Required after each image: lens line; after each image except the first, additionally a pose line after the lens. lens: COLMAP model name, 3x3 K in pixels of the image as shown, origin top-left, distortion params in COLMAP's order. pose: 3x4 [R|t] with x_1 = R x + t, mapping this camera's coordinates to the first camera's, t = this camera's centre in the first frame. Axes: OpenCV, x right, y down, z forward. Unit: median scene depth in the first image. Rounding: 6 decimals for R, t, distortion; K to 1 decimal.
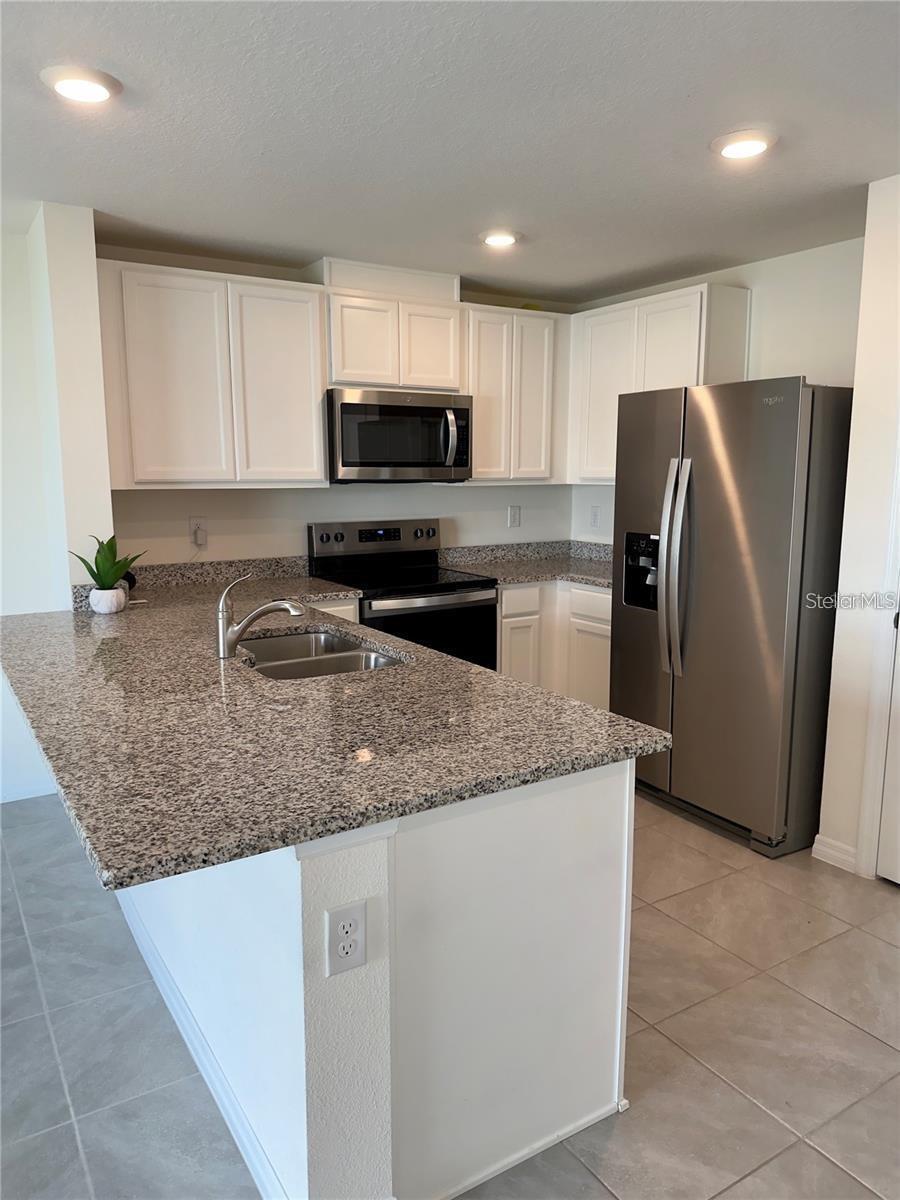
lens RADIAL K [[824.4, 0, 449.9], [0, 824.4, 598.8], [0, 0, 1]] dist [-0.004712, 0.000688]
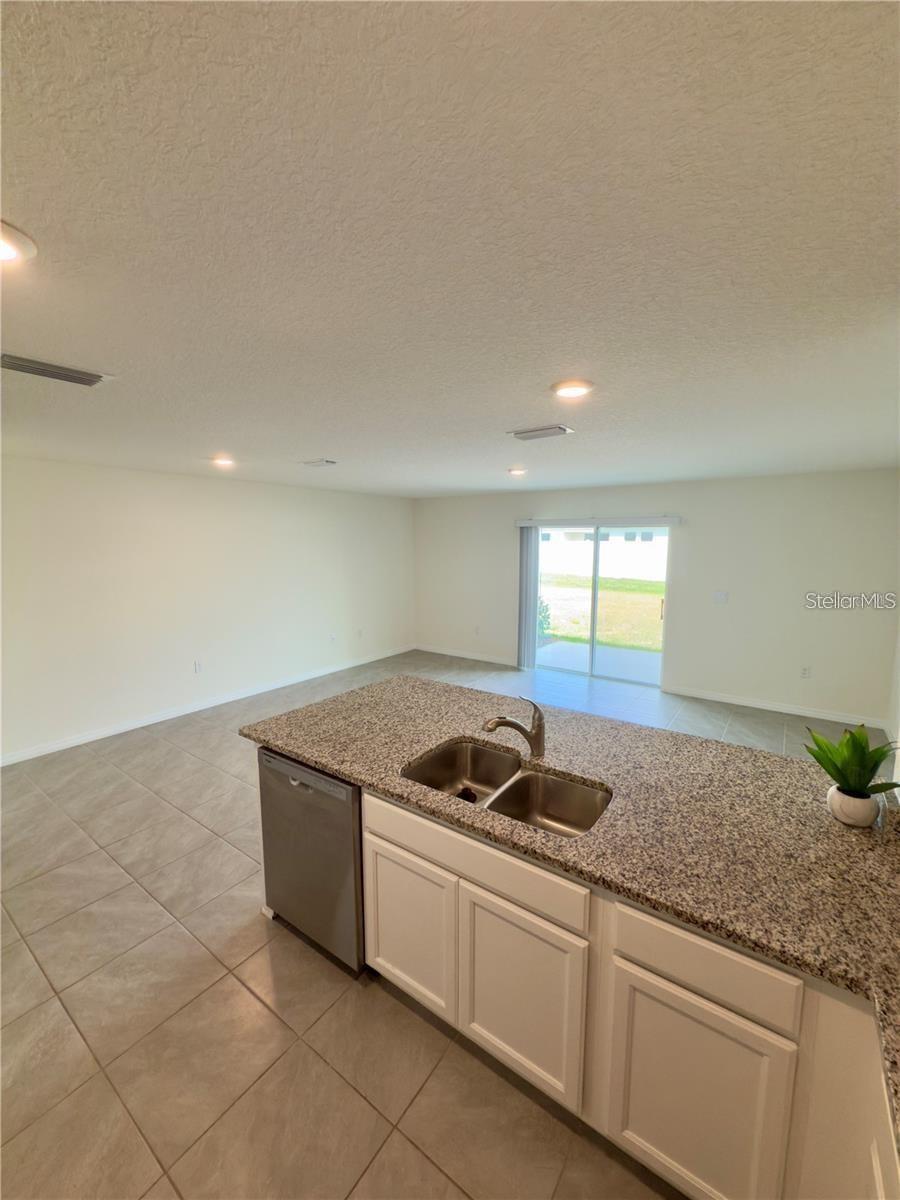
lens RADIAL K [[475.1, 0, 448.9], [0, 475.1, 600.9], [0, 0, 1]] dist [-0.000148, -0.000780]
pose [[-0.926459, 0.052710, -0.372687, 0.181470], [-0.055163, 0.960441, 0.272966, -0.476876], [0.372332, 0.273451, -0.886901, 1.994079]]
